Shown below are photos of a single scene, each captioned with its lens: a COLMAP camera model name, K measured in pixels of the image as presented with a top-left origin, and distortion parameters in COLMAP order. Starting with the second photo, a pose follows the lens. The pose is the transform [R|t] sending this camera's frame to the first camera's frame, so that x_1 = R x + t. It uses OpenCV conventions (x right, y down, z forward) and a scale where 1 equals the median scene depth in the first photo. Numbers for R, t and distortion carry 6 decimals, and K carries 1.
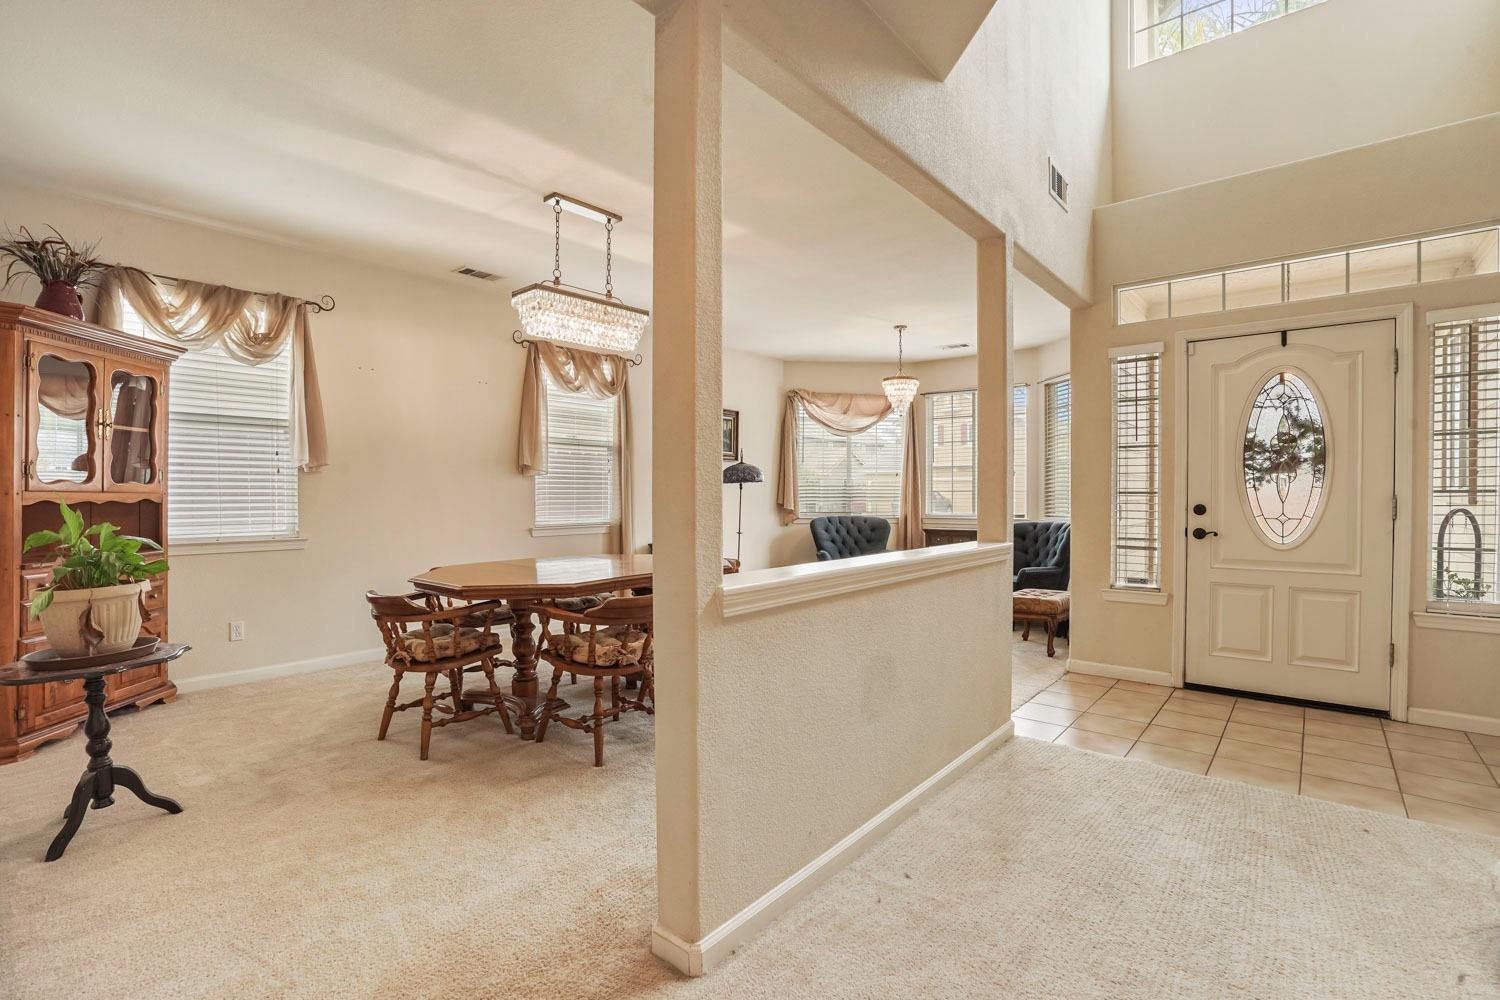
lens RADIAL K [[708.1, 0, 744.3], [0, 708.1, 488.1], [0, 0, 1]] dist [-0.064909, 0.025925]
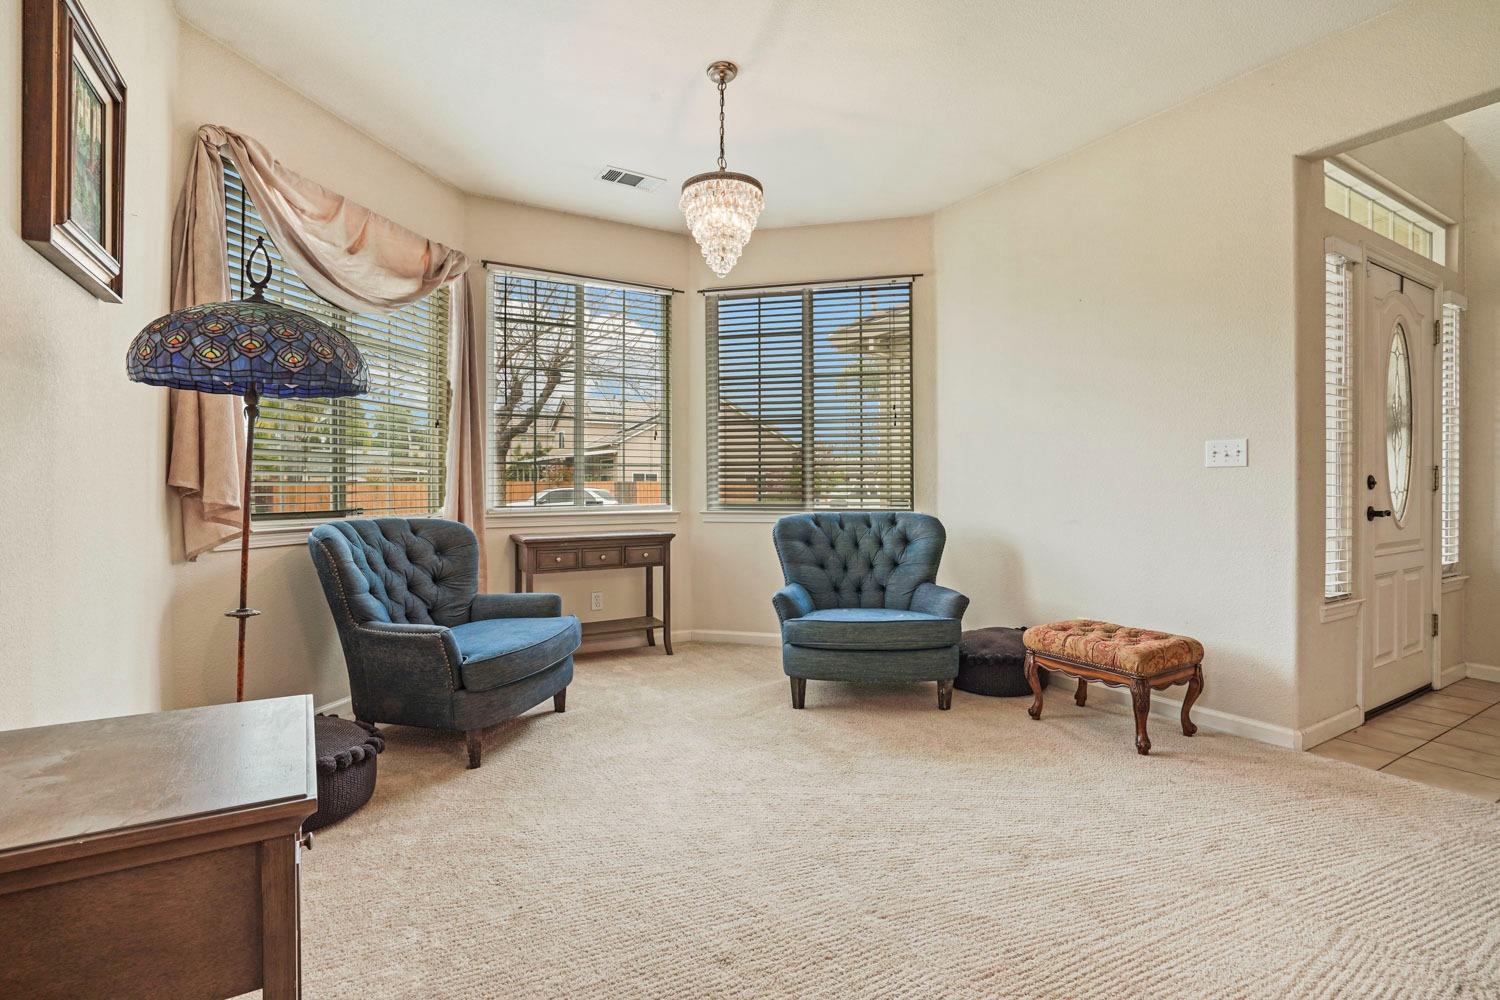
lens RADIAL K [[708.1, 0, 744.3], [0, 708.1, 488.1], [0, 0, 1]] dist [-0.064909, 0.025925]
pose [[0.338081, -0.002029, 0.941115, -0.159048], [-0.006801, 0.999966, 0.004599, 0.021522], [-0.941092, -0.007956, 0.338056, 0.777965]]
